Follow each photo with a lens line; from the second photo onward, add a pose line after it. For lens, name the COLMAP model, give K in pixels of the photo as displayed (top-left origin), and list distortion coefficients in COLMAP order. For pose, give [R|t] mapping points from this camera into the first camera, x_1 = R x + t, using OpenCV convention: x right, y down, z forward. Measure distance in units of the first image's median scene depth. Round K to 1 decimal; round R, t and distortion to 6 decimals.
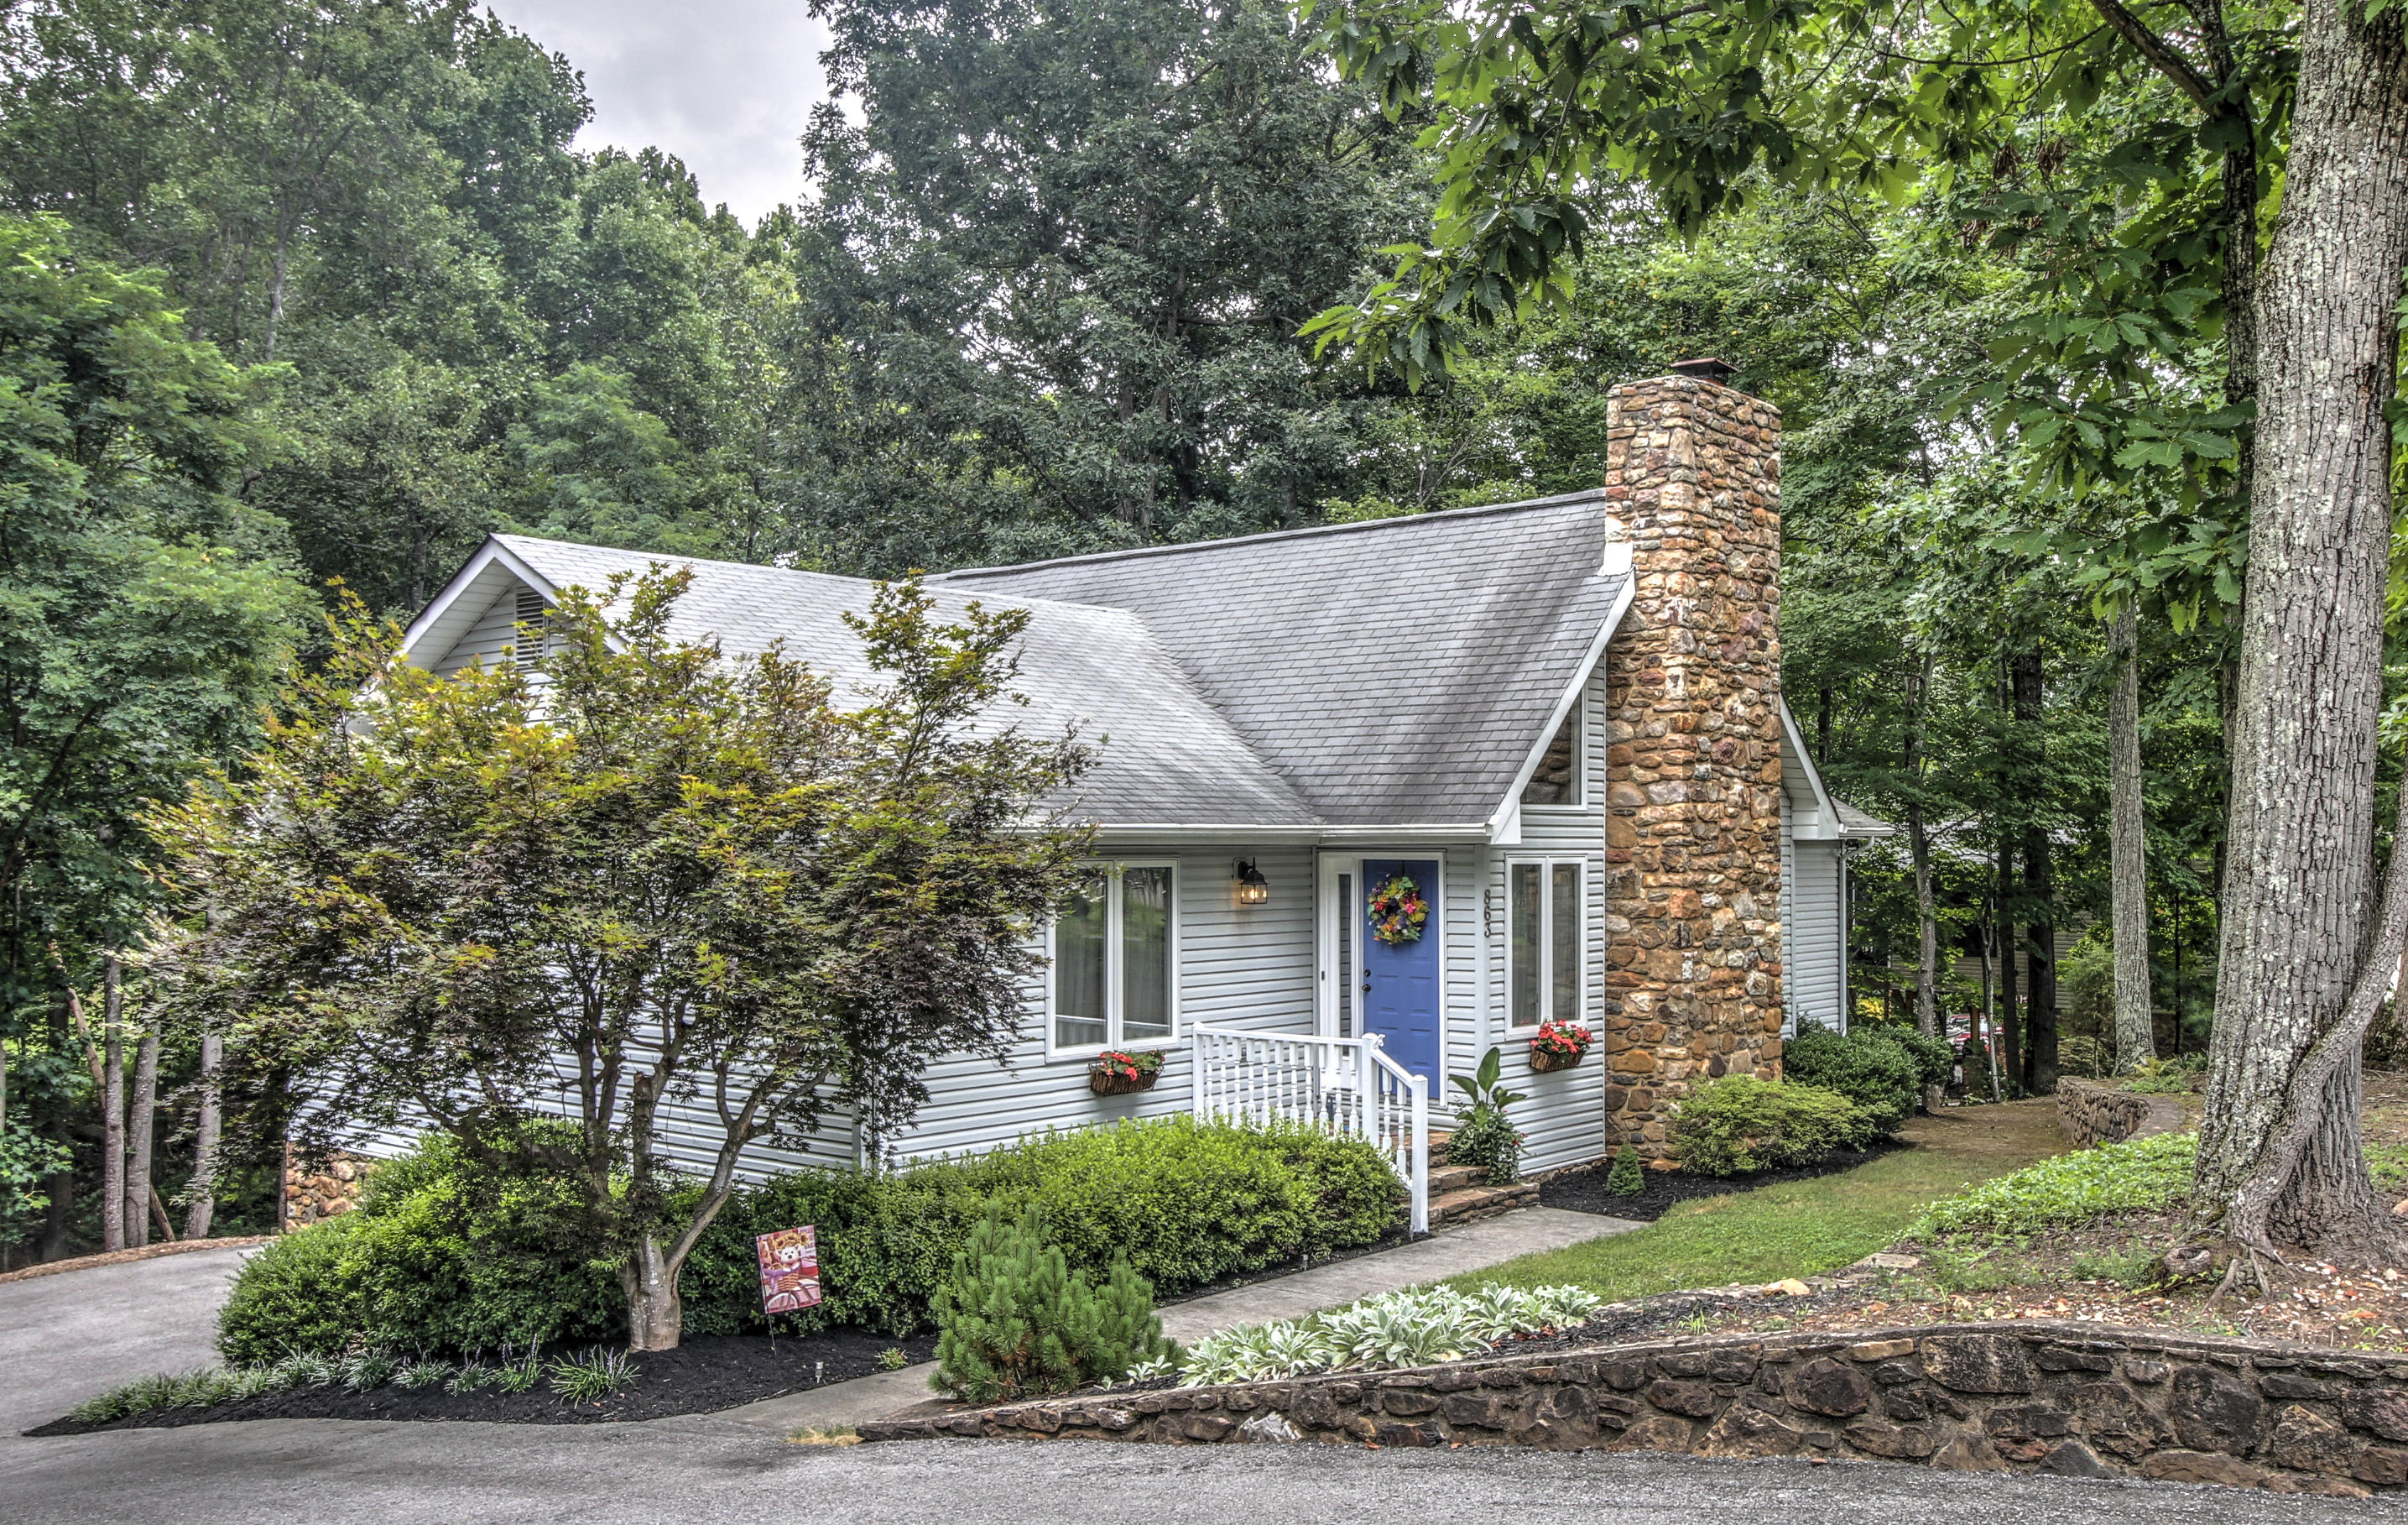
lens RADIAL K [[2262.9, 0, 1204.0], [0, 2262.9, 762.5], [0, 0, 1]] dist [0.008498, 0.009702]
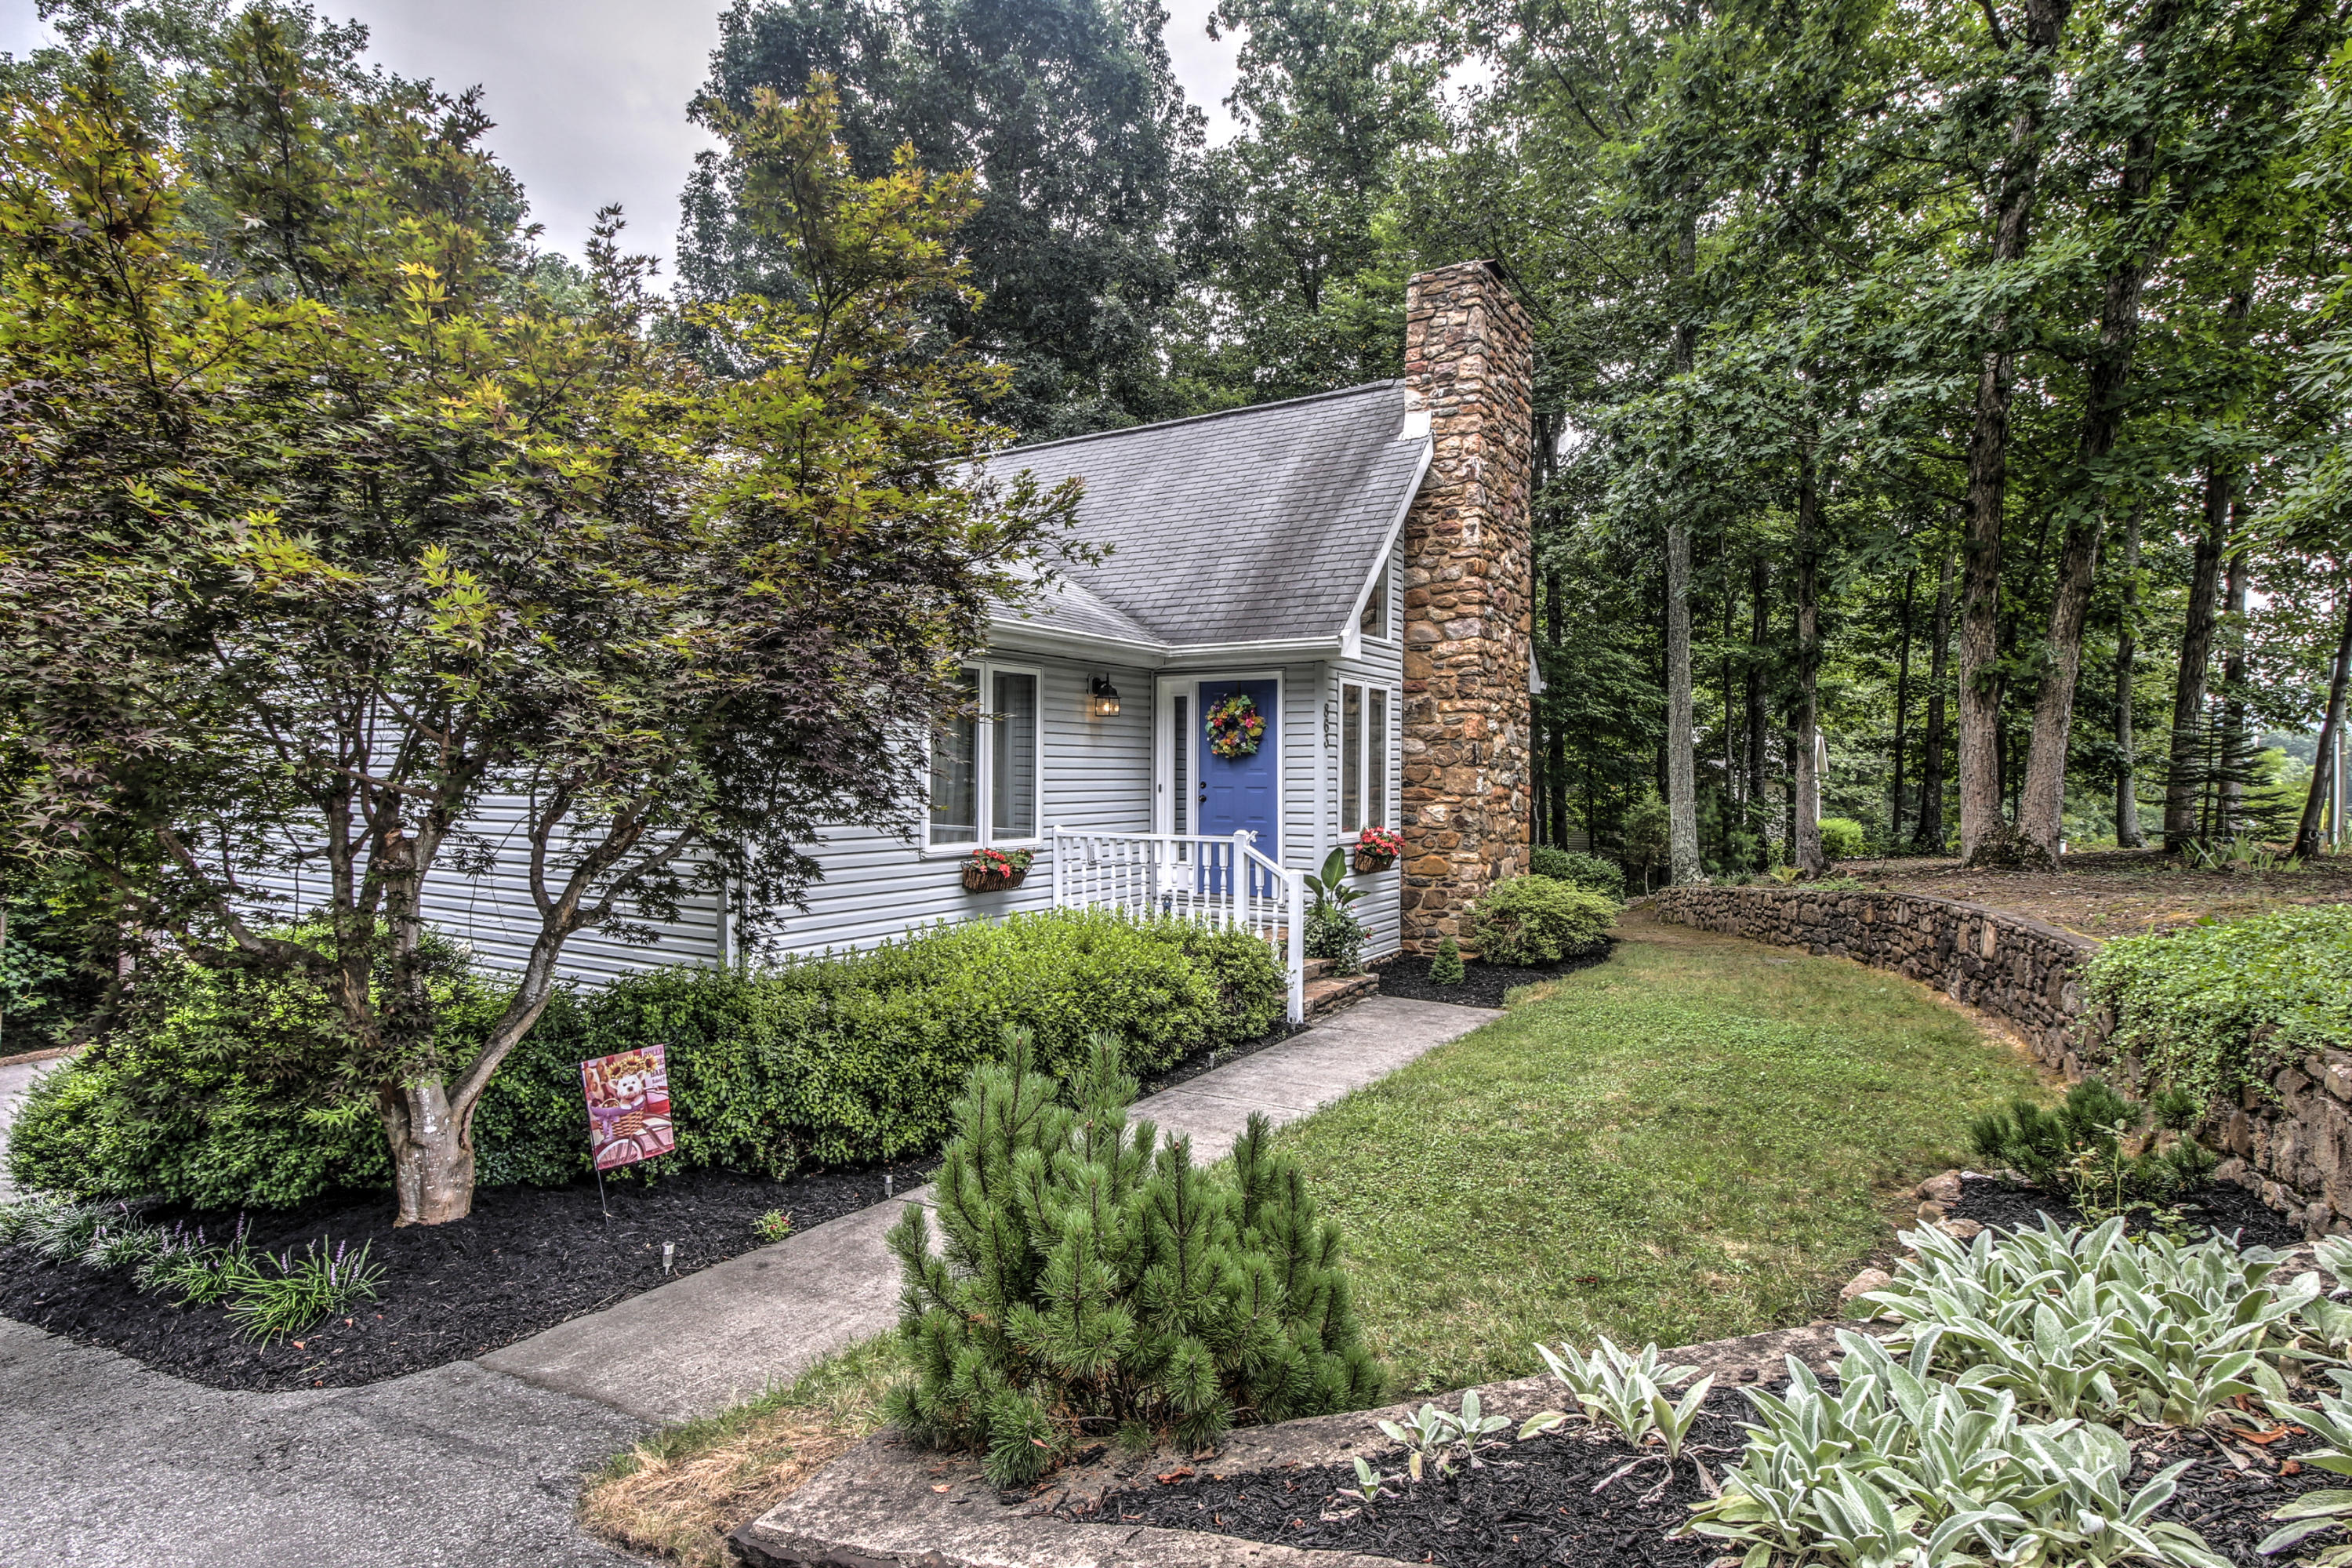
lens RADIAL K [[1253.2, 0, 1102.4], [0, 1253.2, 776.9], [0, 0, 1]] dist [0.001137, -0.000147]
pose [[0.989392, 0.010069, 0.144923, -0.064950], [-0.014242, 0.999513, 0.027783, 0.073845], [-0.144572, -0.029552, 0.989053, 0.411672]]
